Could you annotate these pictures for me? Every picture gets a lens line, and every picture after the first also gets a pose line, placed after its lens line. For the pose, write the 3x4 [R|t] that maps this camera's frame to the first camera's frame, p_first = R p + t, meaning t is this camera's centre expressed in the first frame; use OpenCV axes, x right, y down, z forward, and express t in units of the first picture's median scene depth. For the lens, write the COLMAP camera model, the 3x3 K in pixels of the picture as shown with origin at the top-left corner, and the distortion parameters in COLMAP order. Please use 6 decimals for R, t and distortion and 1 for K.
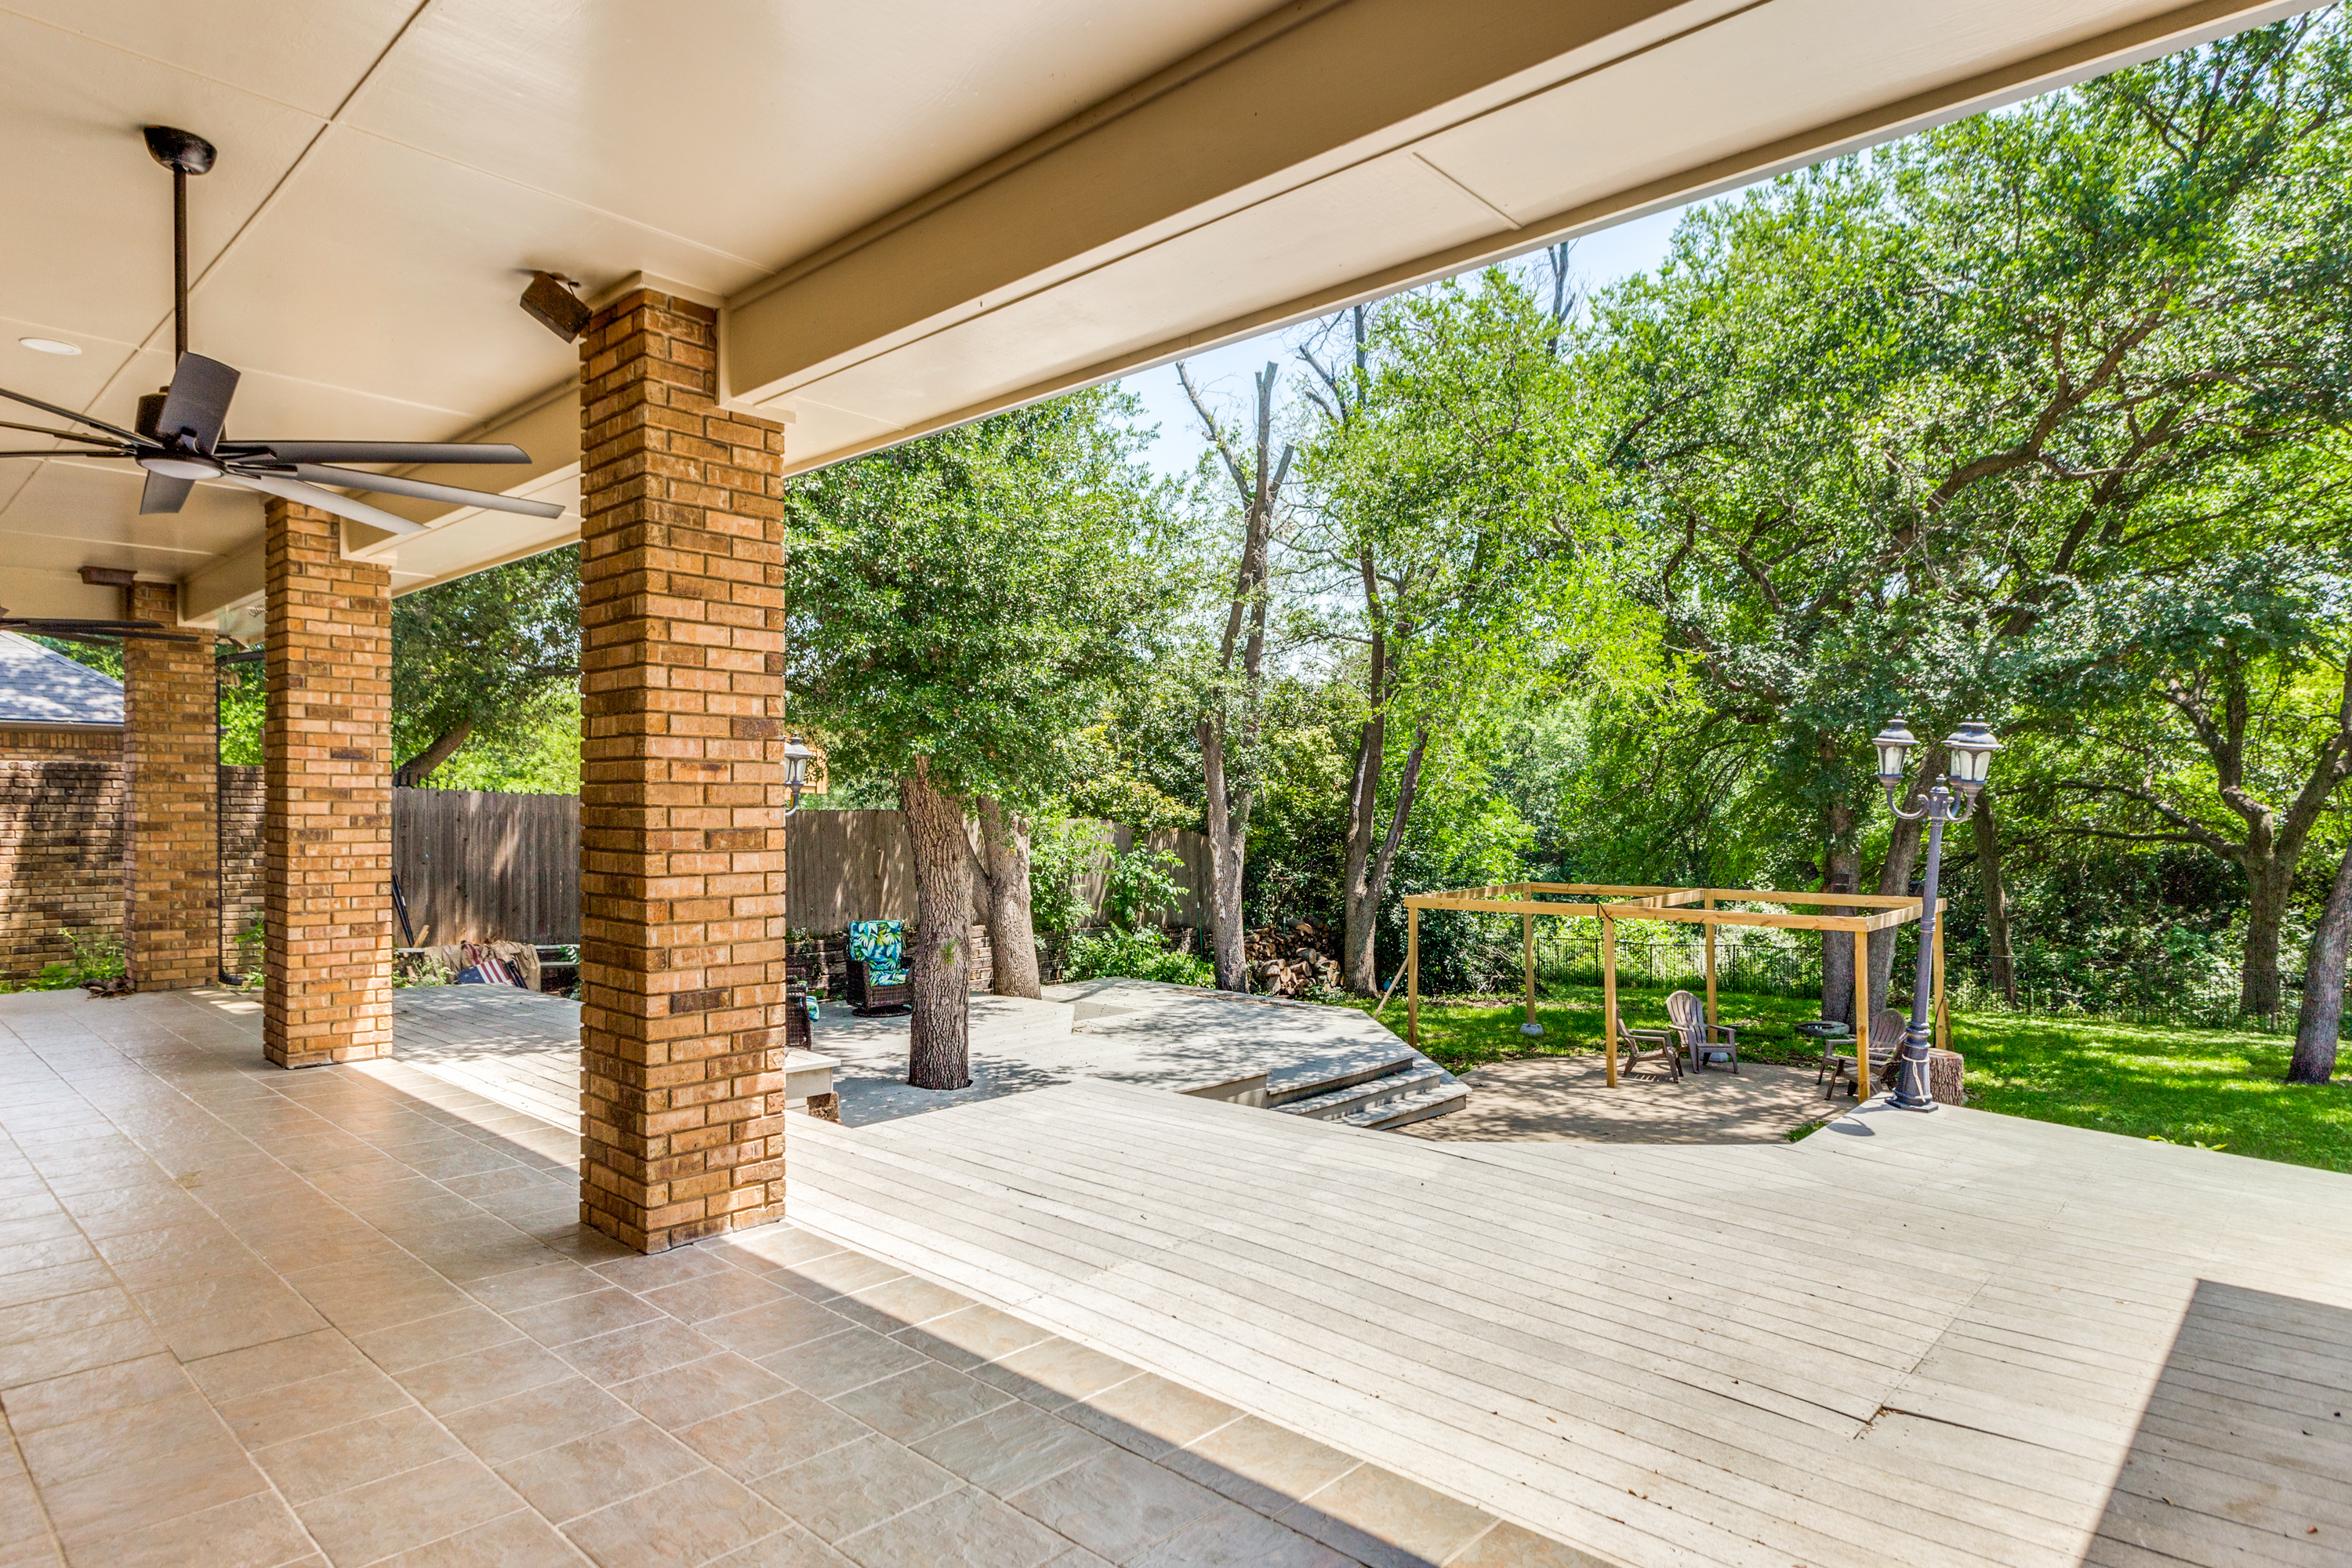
lens RADIAL K [[1261.6, 0, 1184.2], [0, 1261.6, 800.3], [0, 0, 1]] dist [-0.000969, -0.001165]
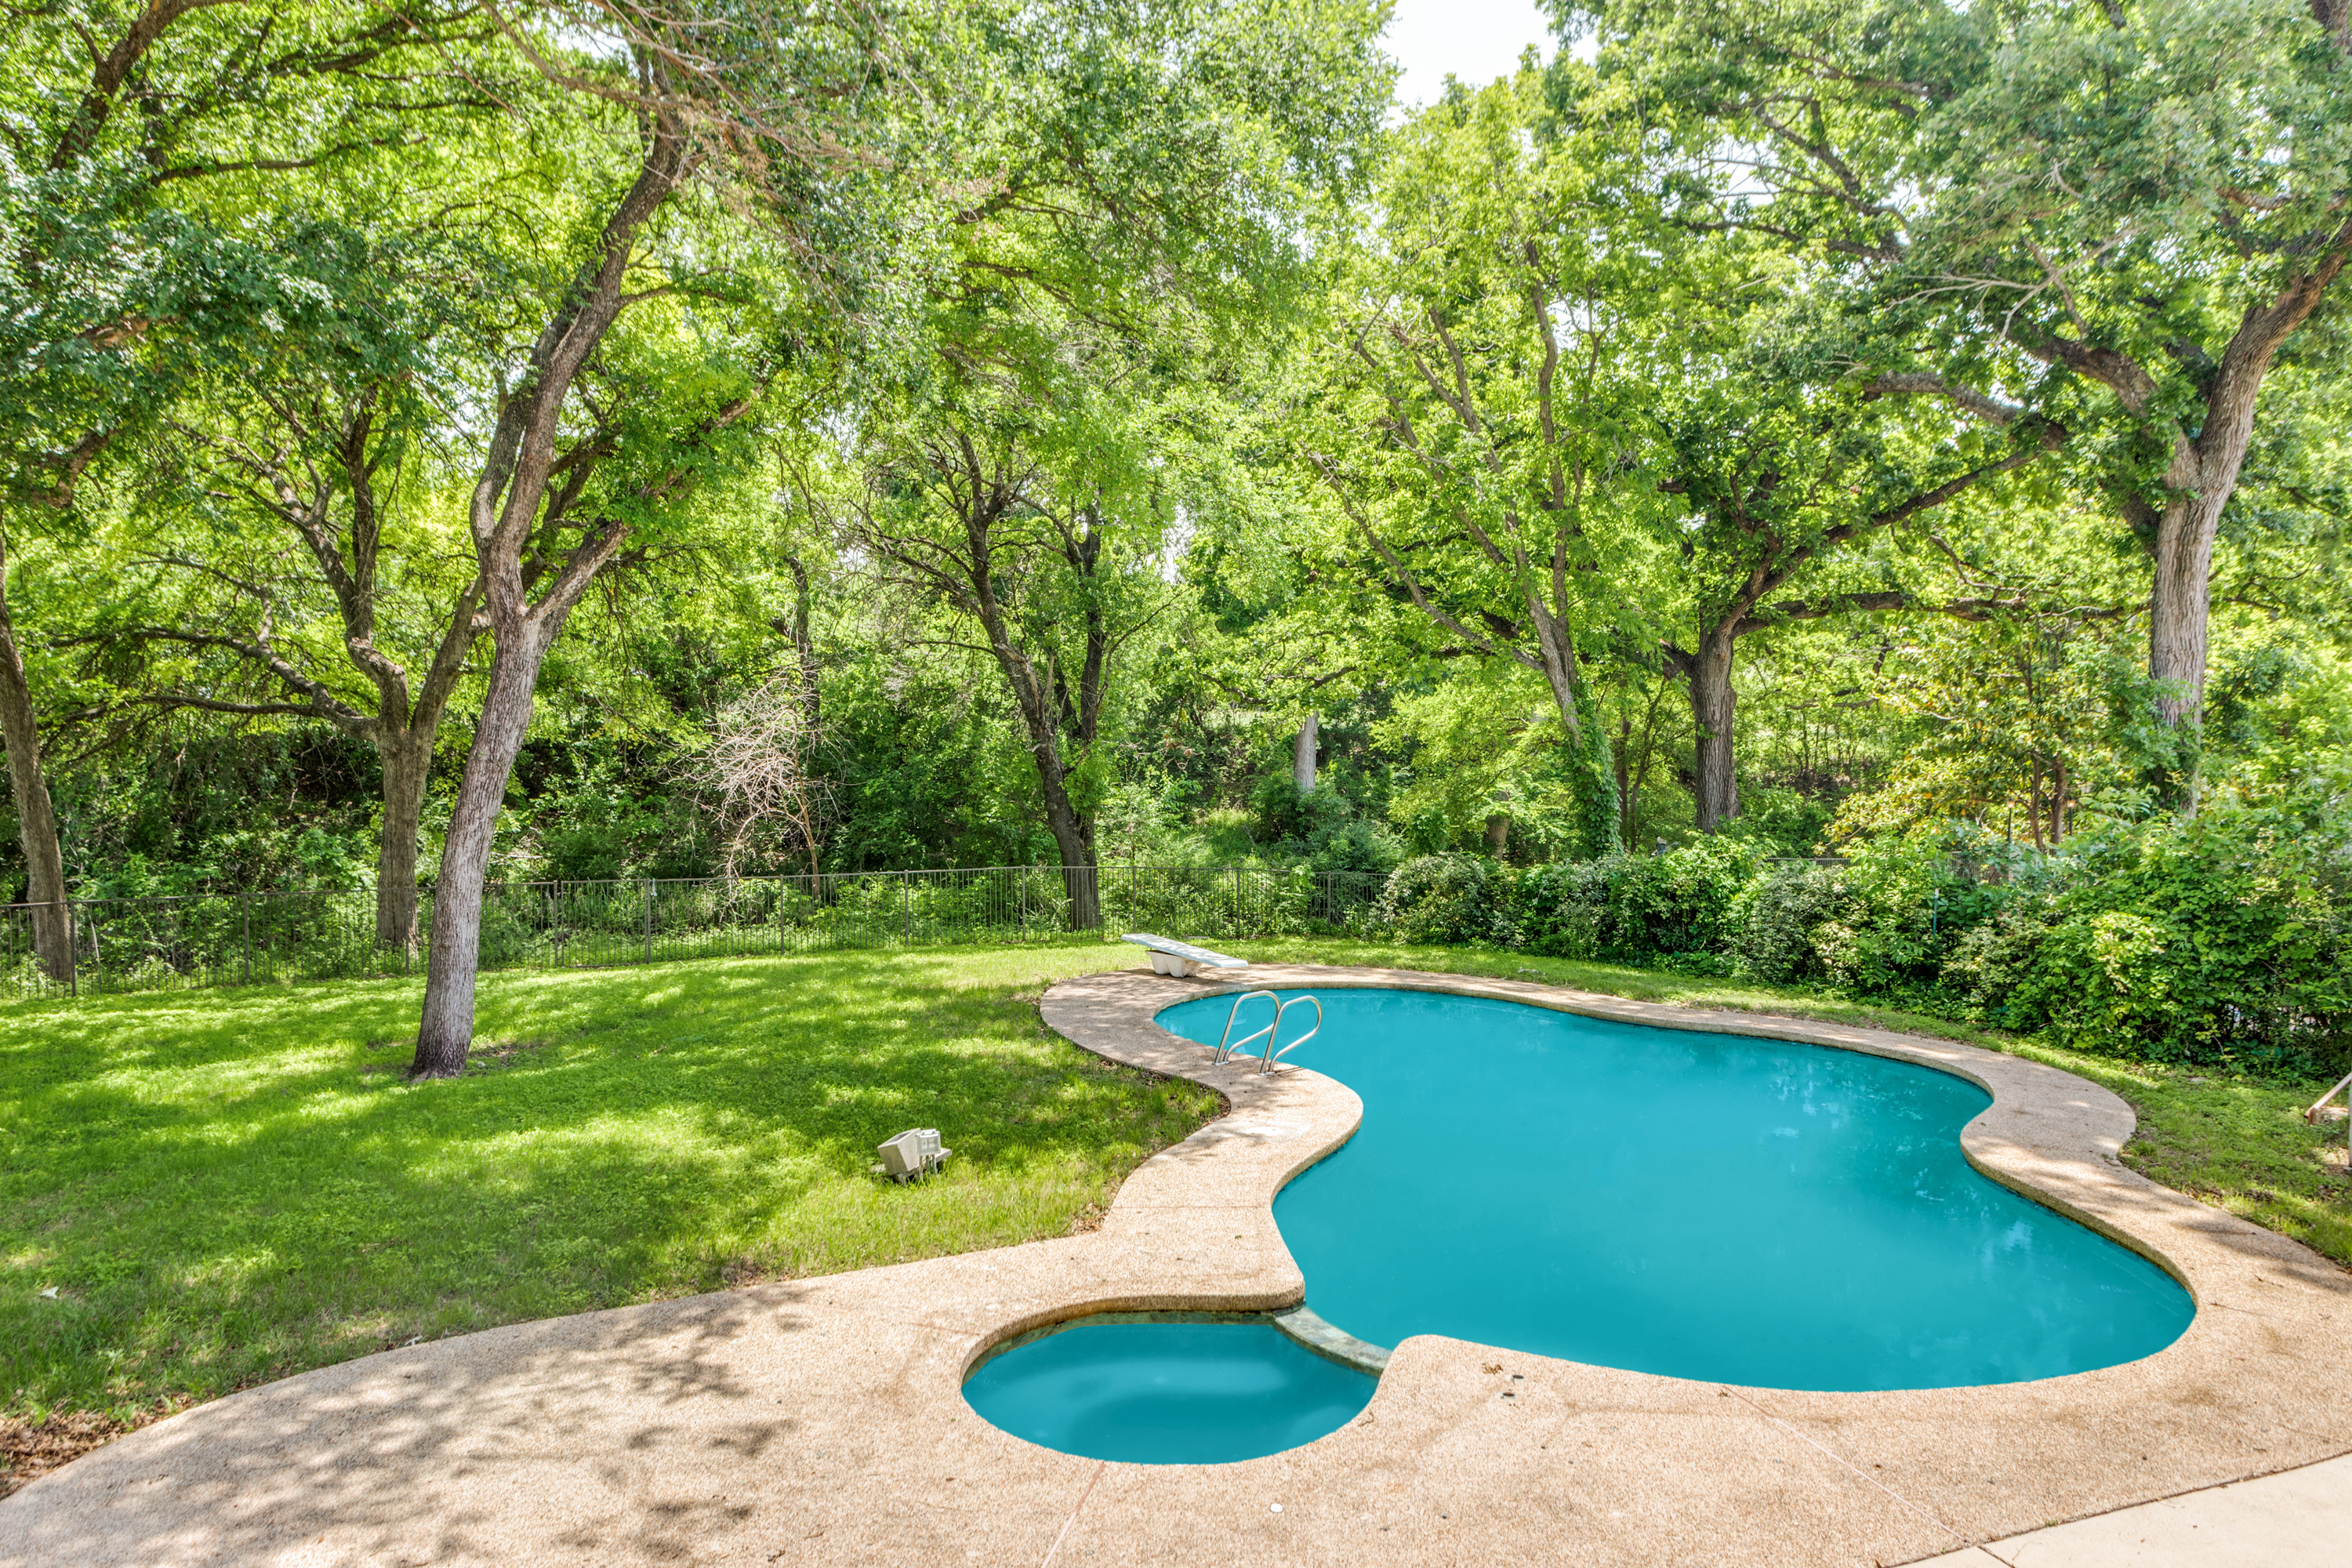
lens RADIAL K [[1714.1, 0, 1180.5], [0, 1714.1, 794.2], [0, 0, 1]] dist [0.031661, -0.000073]
pose [[0.430508, -0.045694, 0.901429, 0.092621], [-0.020777, 0.997951, 0.060510, 0.006517], [-0.902347, -0.044779, 0.428677, 0.096773]]
